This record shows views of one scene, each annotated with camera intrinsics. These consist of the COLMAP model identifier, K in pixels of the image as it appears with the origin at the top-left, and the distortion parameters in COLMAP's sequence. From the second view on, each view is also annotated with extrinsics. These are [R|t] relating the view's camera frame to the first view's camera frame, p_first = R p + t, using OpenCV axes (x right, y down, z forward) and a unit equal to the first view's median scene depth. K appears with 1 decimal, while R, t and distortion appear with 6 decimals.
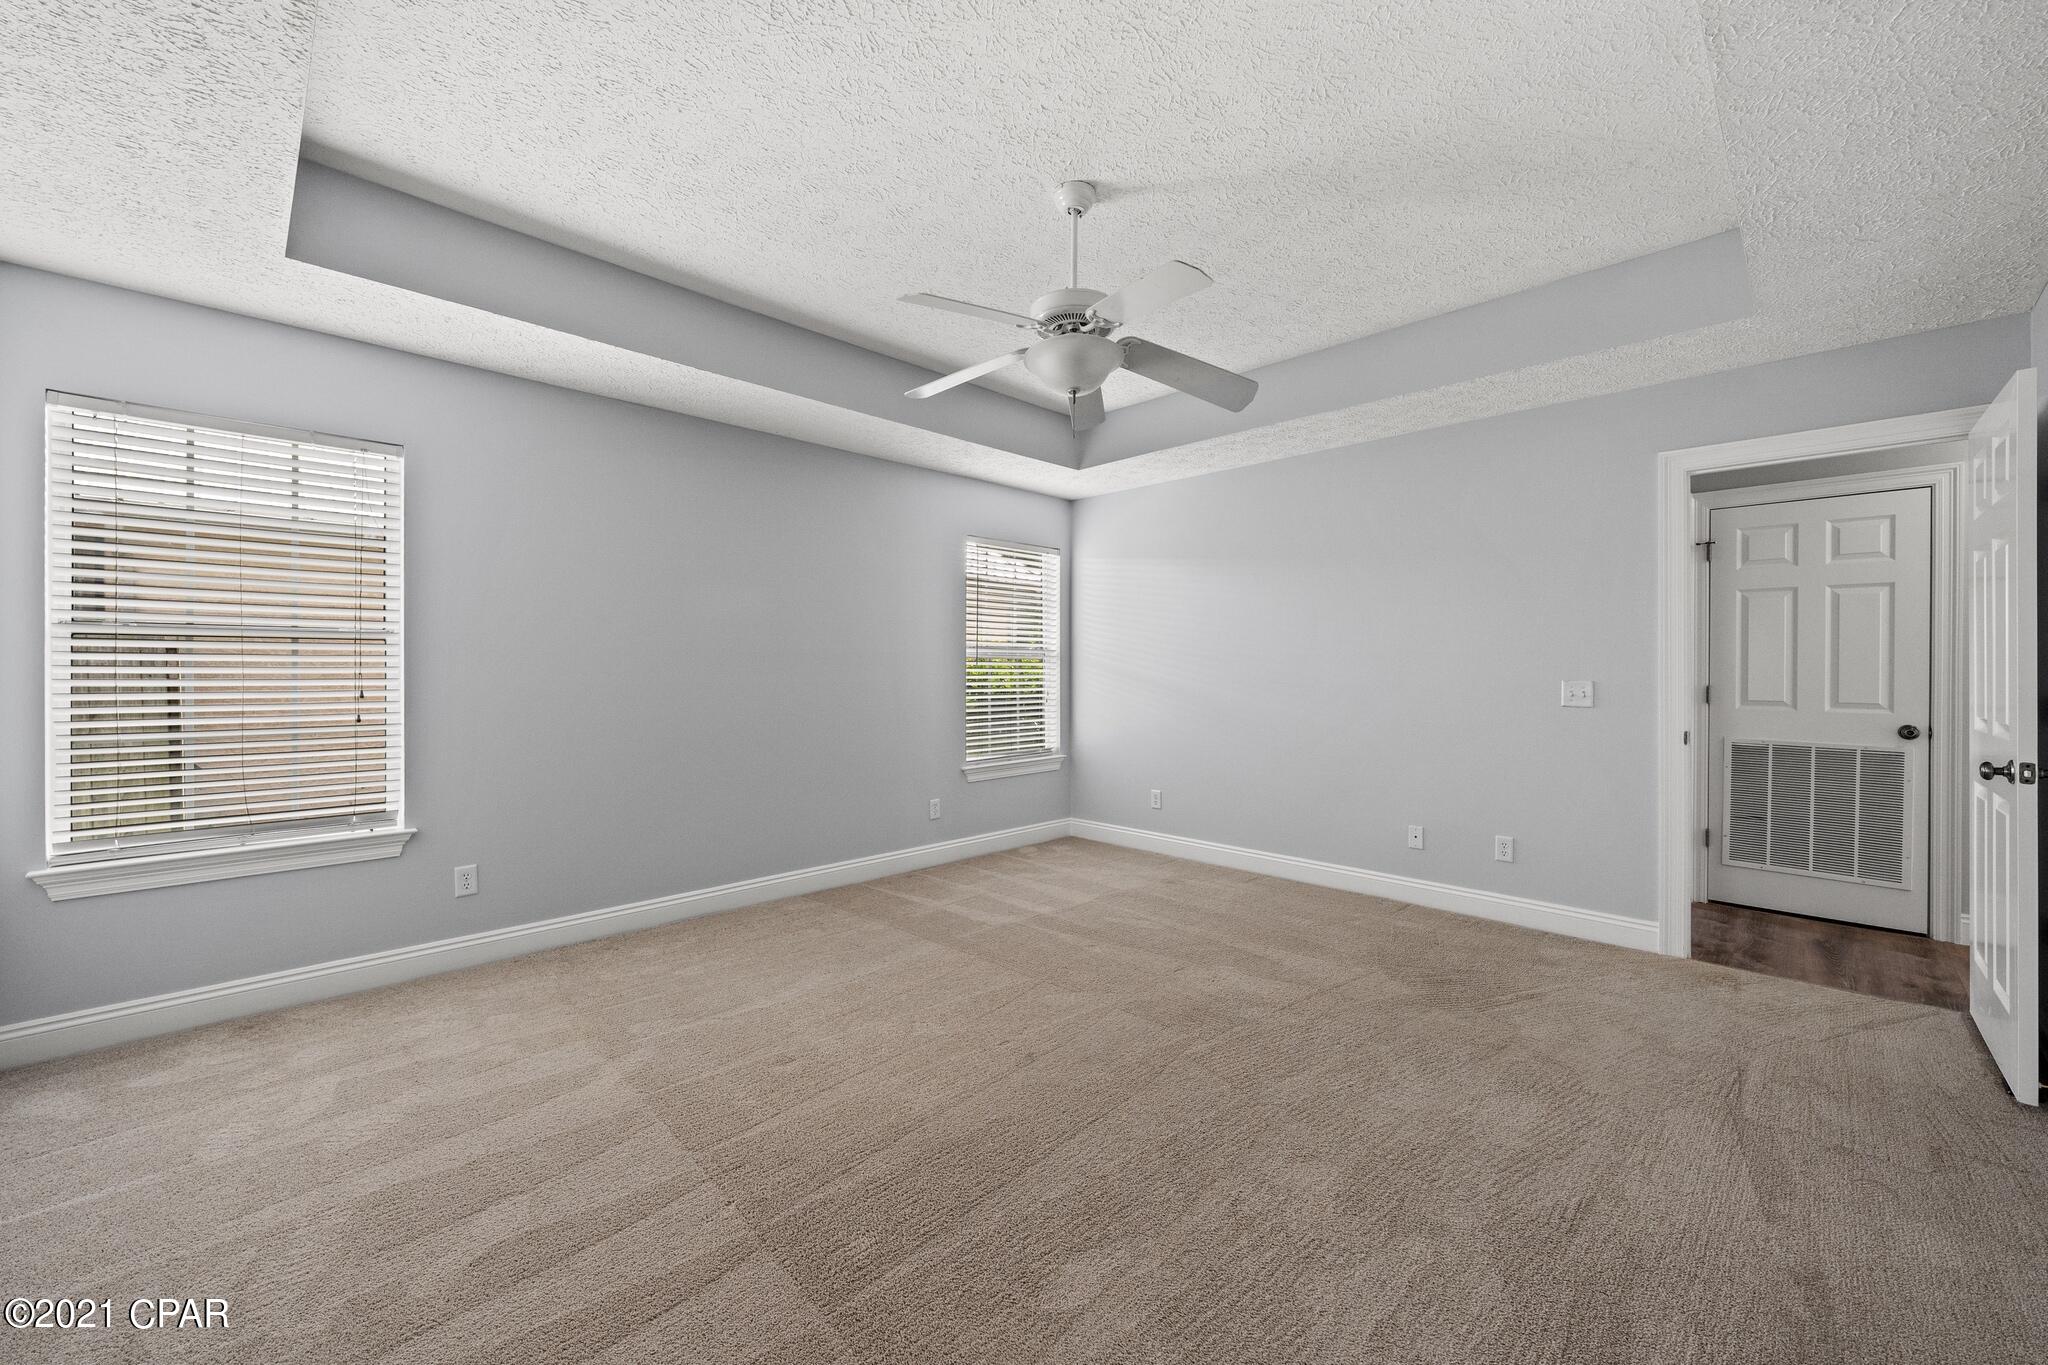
lens RADIAL K [[798.1, 0, 1024.0], [0, 798.1, 682.5], [0, 0, 1]] dist [-0.001539, -0.000249]
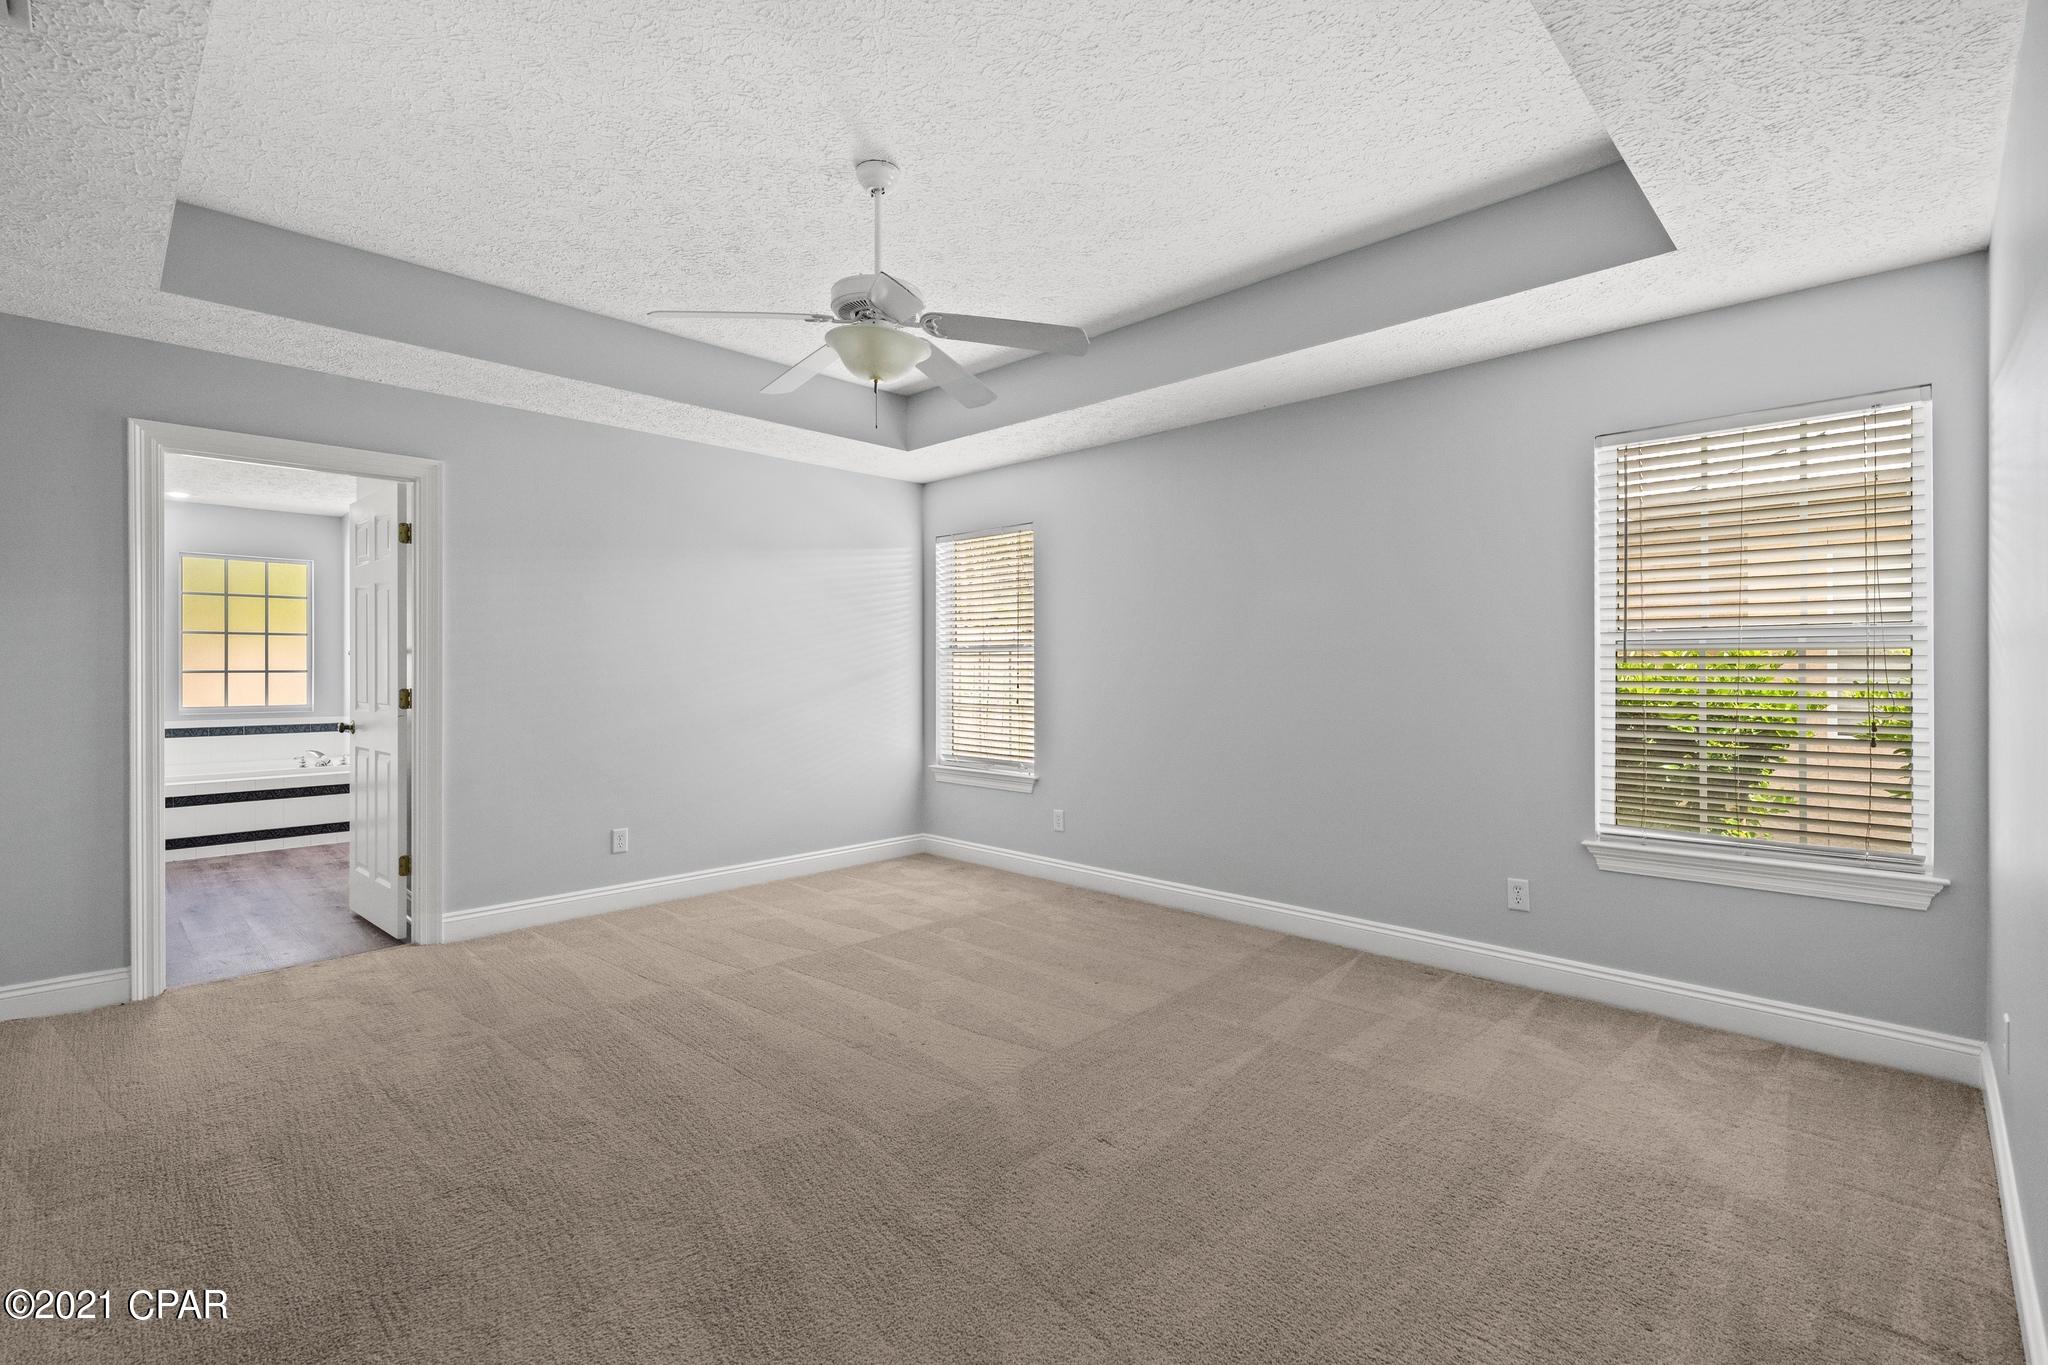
lens RADIAL K [[919.3, 0, 1024.0], [0, 919.3, 682.5], [0, 0, 1]] dist [0.000875, 0.000038]
pose [[0.014220, 0.013060, -0.999814, 0.695315], [-0.020048, 0.999717, 0.012774, -0.010336], [0.999698, 0.019863, 0.014477, 0.691719]]
